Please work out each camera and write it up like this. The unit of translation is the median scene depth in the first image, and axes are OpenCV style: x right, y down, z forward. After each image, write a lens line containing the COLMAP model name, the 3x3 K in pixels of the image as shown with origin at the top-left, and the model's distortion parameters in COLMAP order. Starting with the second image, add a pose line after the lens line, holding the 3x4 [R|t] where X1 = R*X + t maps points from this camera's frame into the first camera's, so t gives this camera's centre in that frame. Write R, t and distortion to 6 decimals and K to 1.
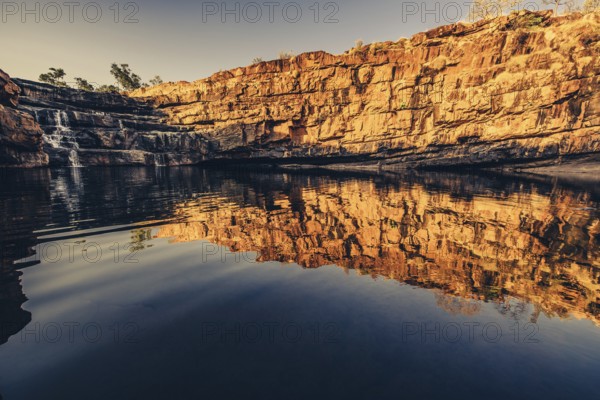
lens RADIAL K [[237.2, 0, 300.7], [0, 237.2, 198.5], [0, 0, 1]] dist [0.007123, -0.004730]
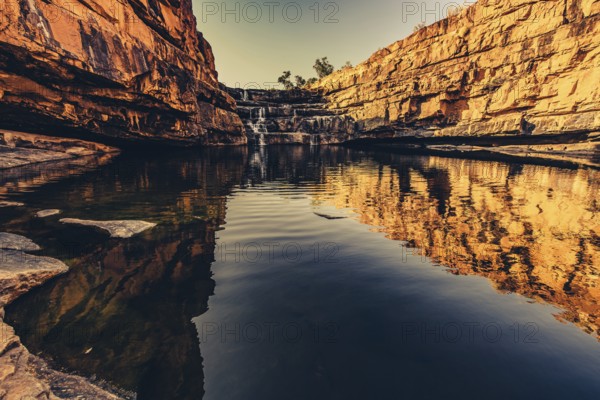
lens RADIAL K [[237.2, 0, 300.7], [0, 237.2, 198.5], [0, 0, 1]] dist [0.007123, -0.004730]
pose [[0.716421, 0.176659, -0.674932, 0.227889], [-0.108736, 0.983862, 0.142099, -0.021611], [0.689143, -0.028414, 0.724068, 0.019133]]
